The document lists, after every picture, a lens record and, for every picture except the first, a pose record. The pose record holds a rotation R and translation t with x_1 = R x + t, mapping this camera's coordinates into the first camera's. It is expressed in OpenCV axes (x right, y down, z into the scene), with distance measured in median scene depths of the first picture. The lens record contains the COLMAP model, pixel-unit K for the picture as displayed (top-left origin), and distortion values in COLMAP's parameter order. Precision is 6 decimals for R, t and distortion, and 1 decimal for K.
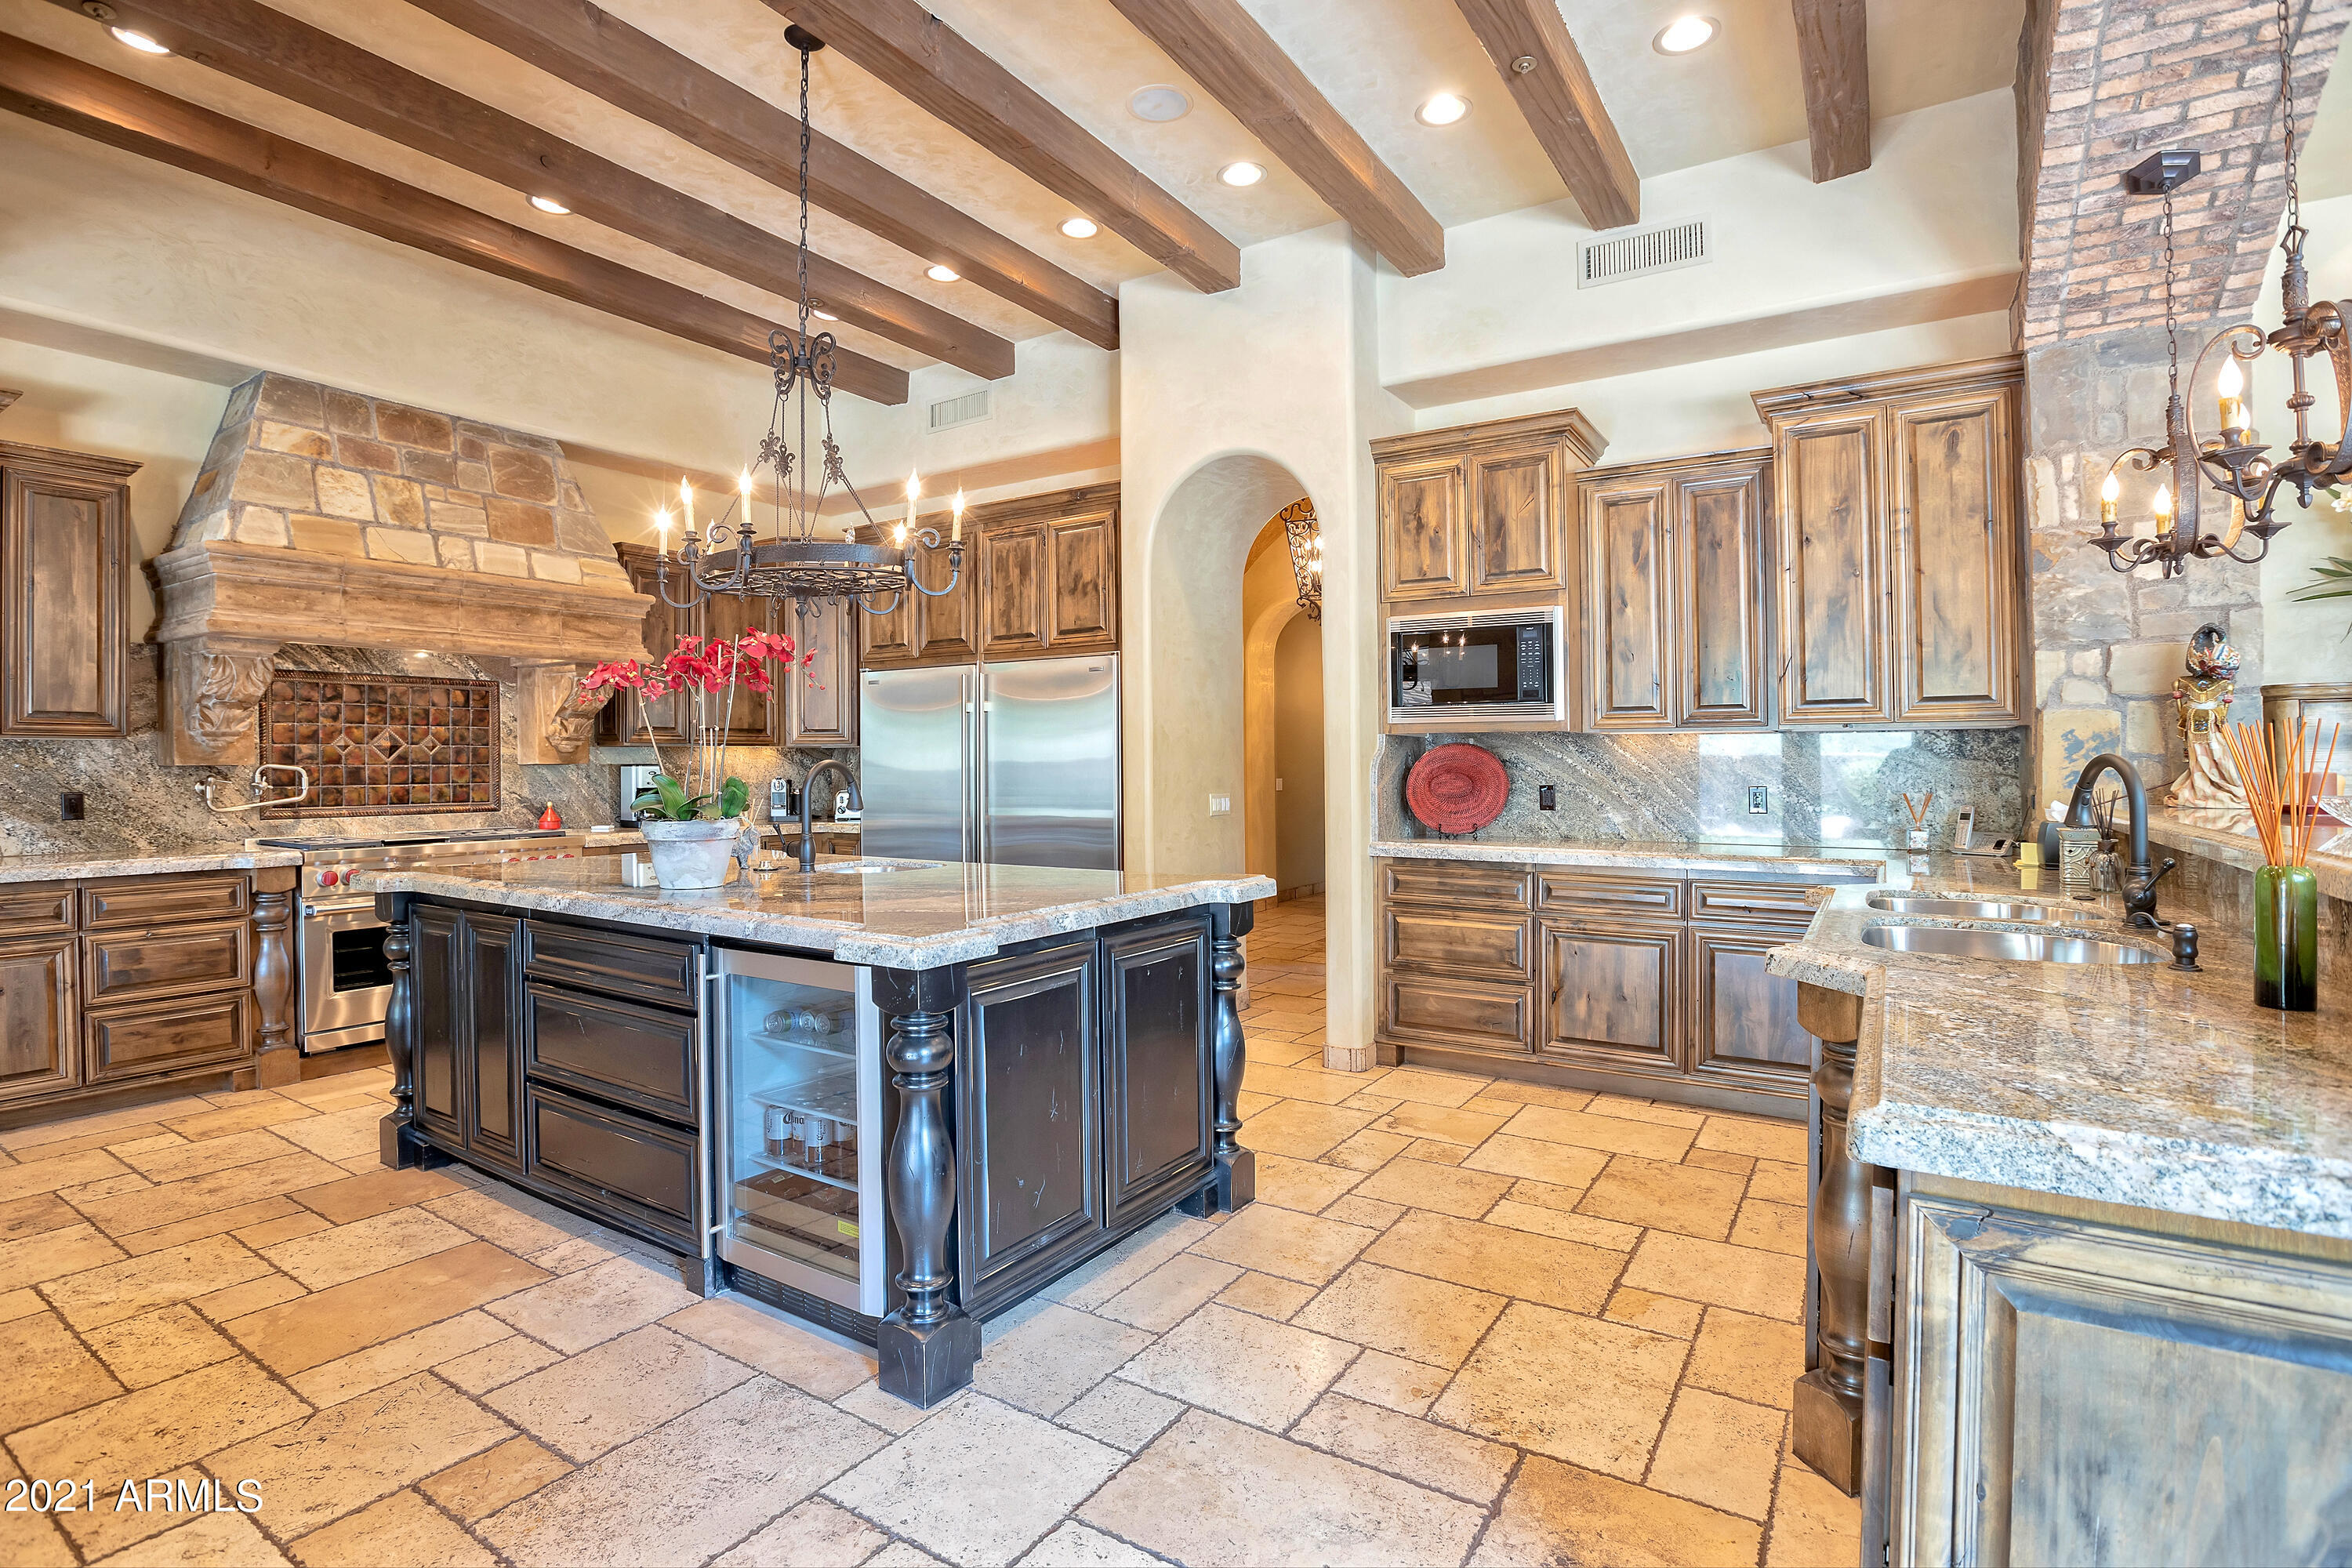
lens RADIAL K [[1085.9, 0, 1172.7], [0, 1085.9, 776.1], [0, 0, 1]] dist [-0.025154, 0.009119]
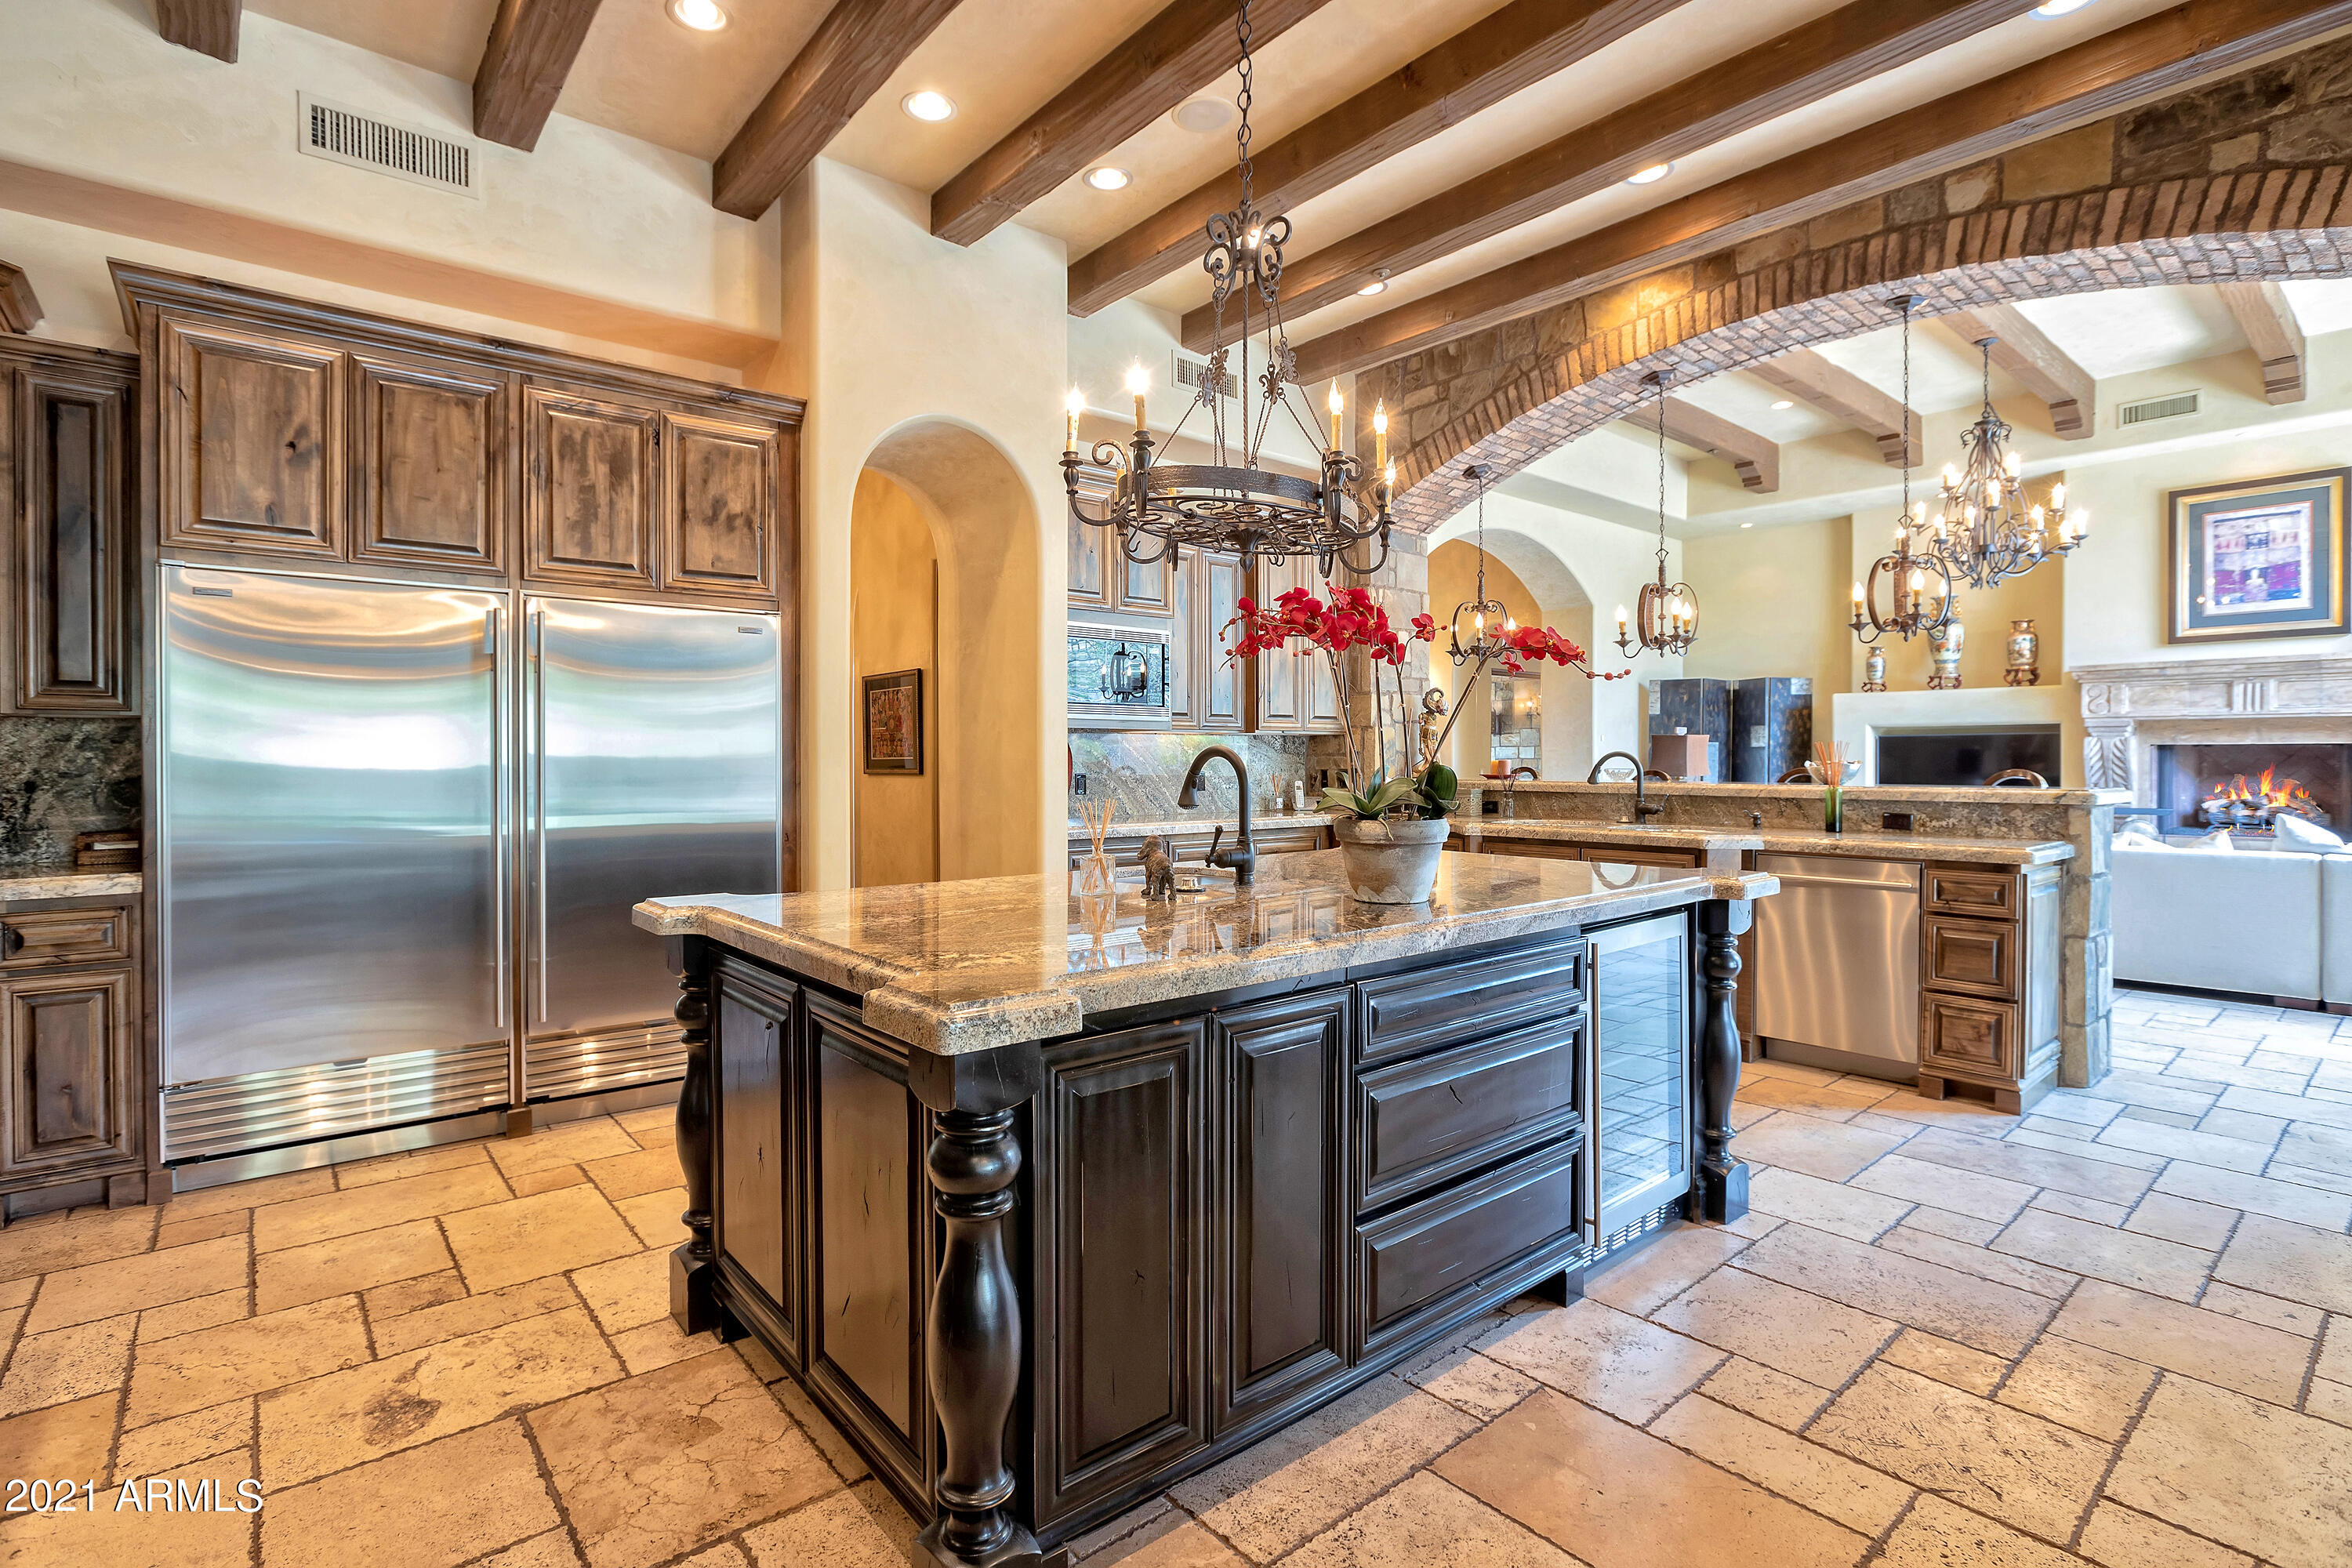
lens RADIAL K [[1085.9, 0, 1117.3], [0, 1085.9, 763.9], [0, 0, 1]] dist [-0.025154, 0.009119]
pose [[0.328732, -0.003147, 0.944418, -0.854289], [0.018683, 0.999820, -0.003172, 0.002096], [-0.944239, 0.018687, 0.328731, 0.619550]]
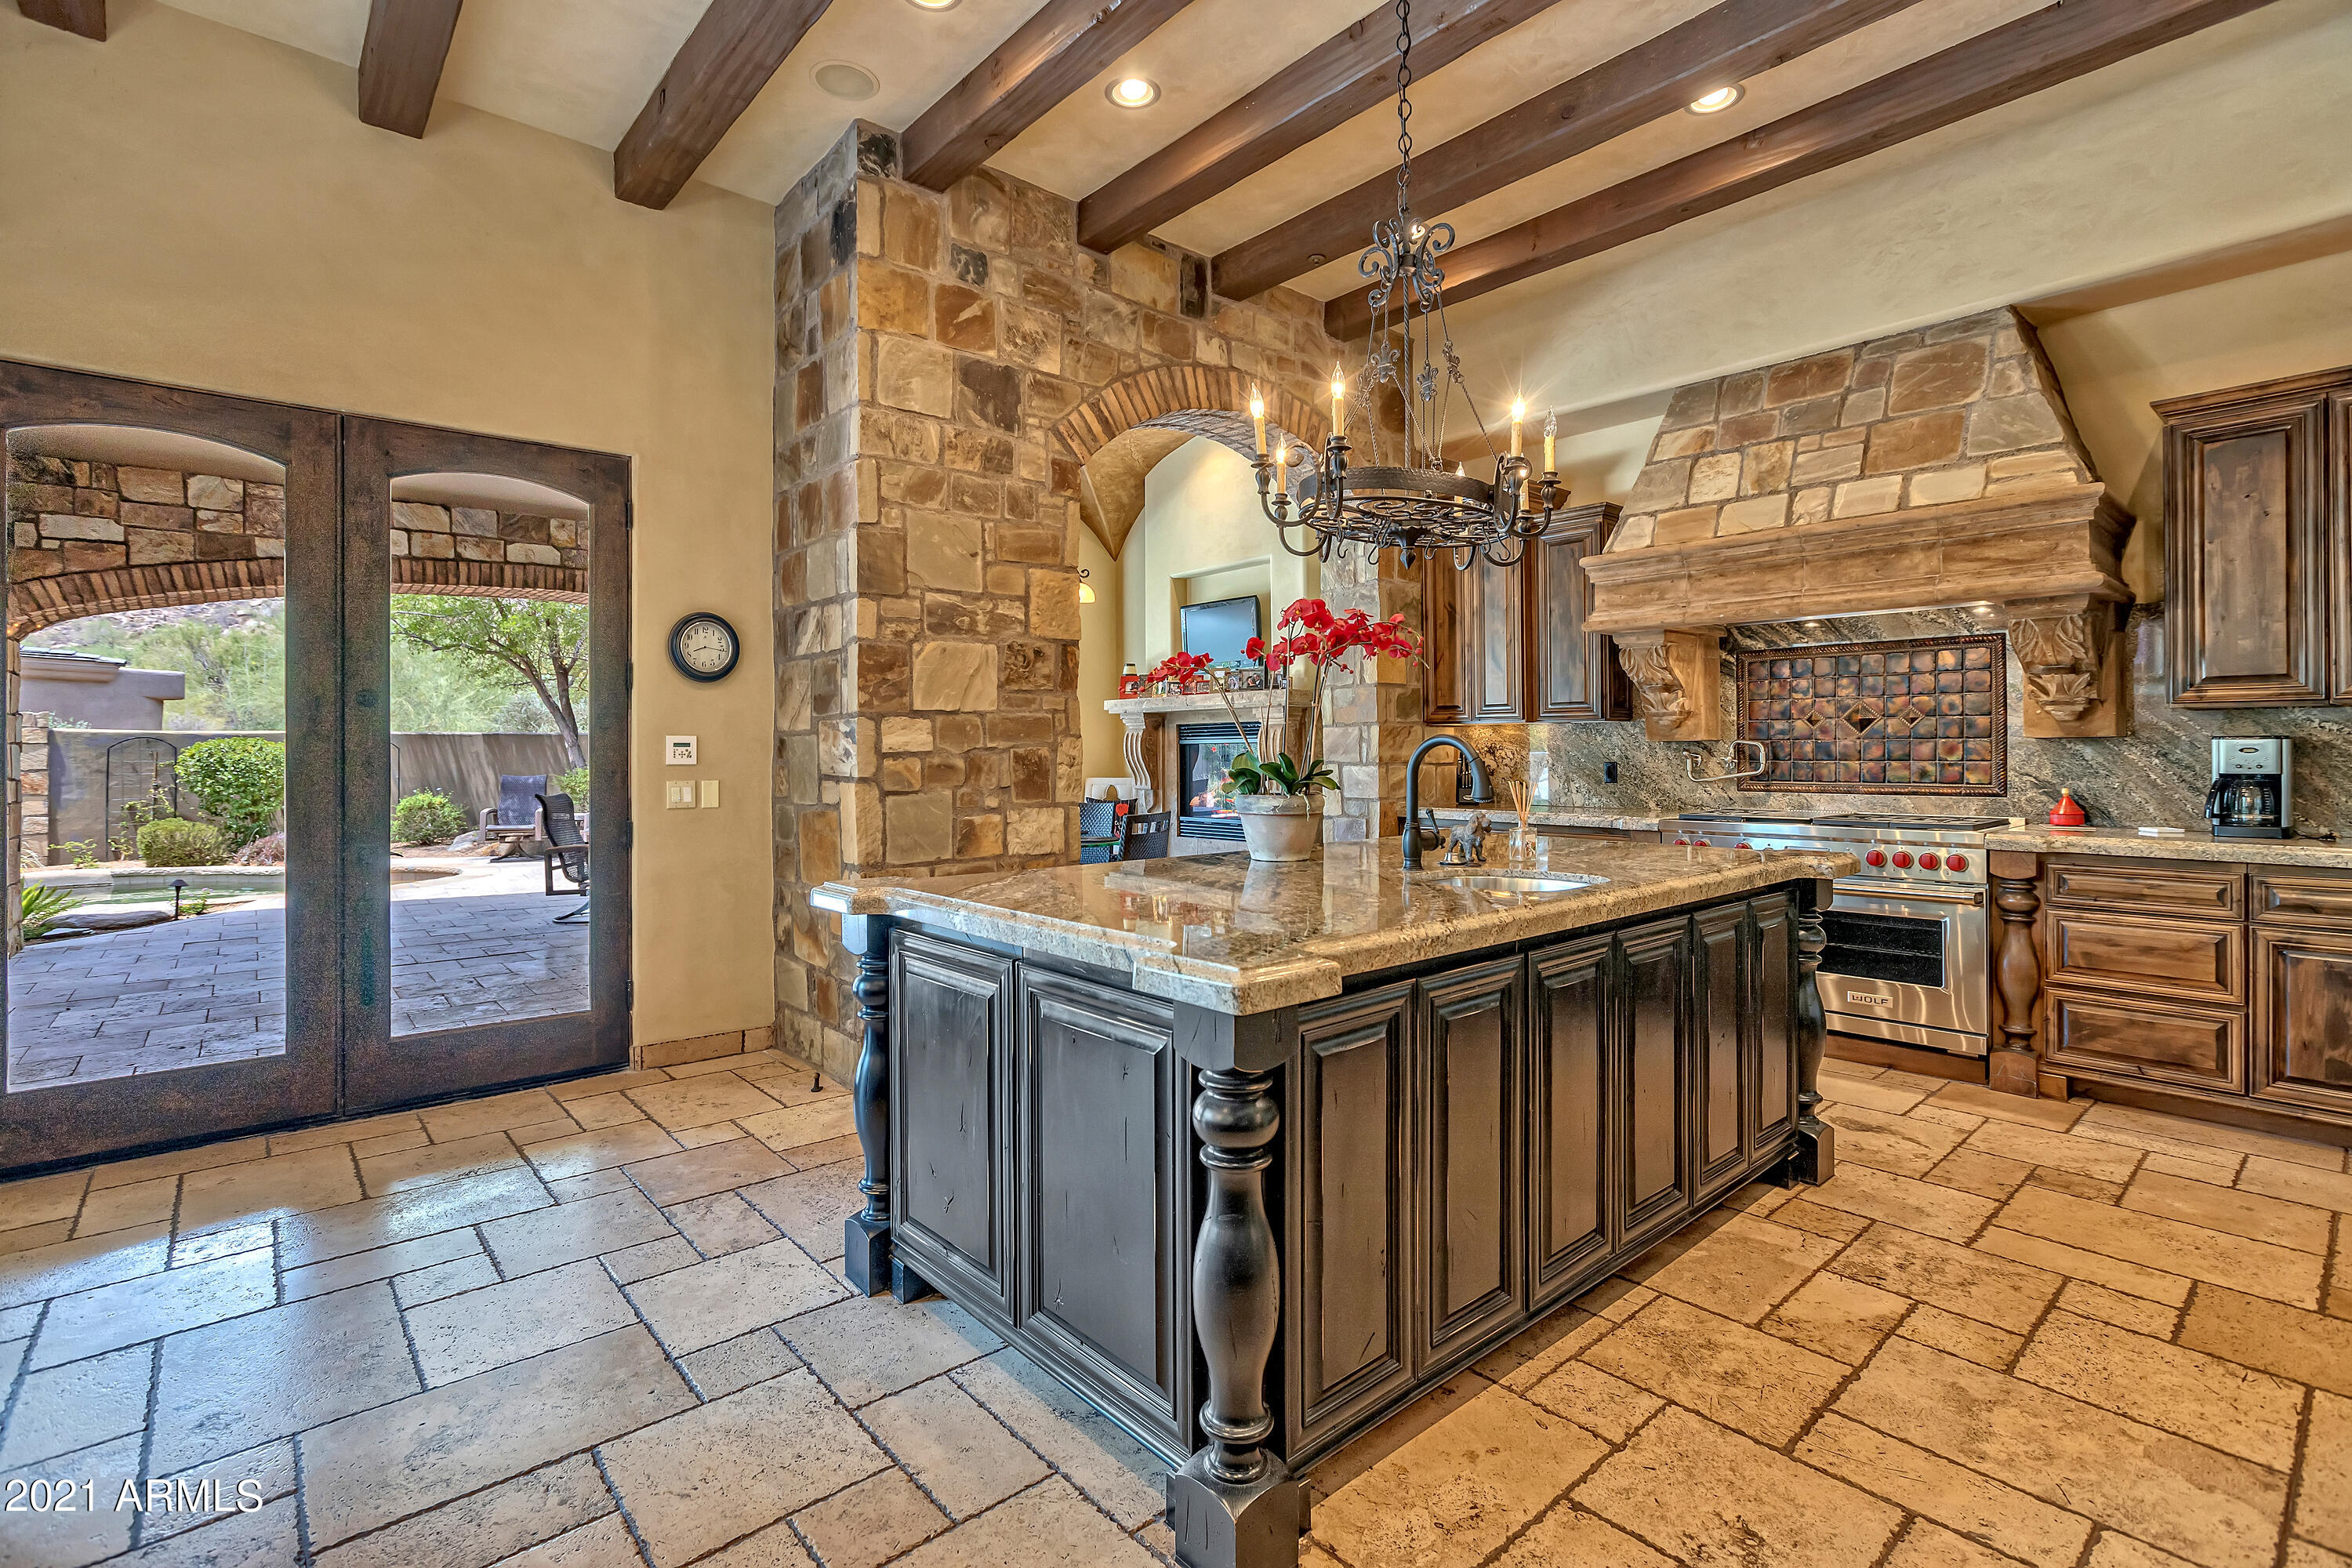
lens RADIAL K [[1085.9, 0, 1146.0], [0, 1085.9, 748.3], [0, 0, 1]] dist [-0.025154, 0.009119]
pose [[-0.291576, 0.001877, -0.956546, 0.392992], [-0.010911, 0.999926, 0.005288, -0.002475], [0.956486, 0.011979, -0.291534, 0.799882]]
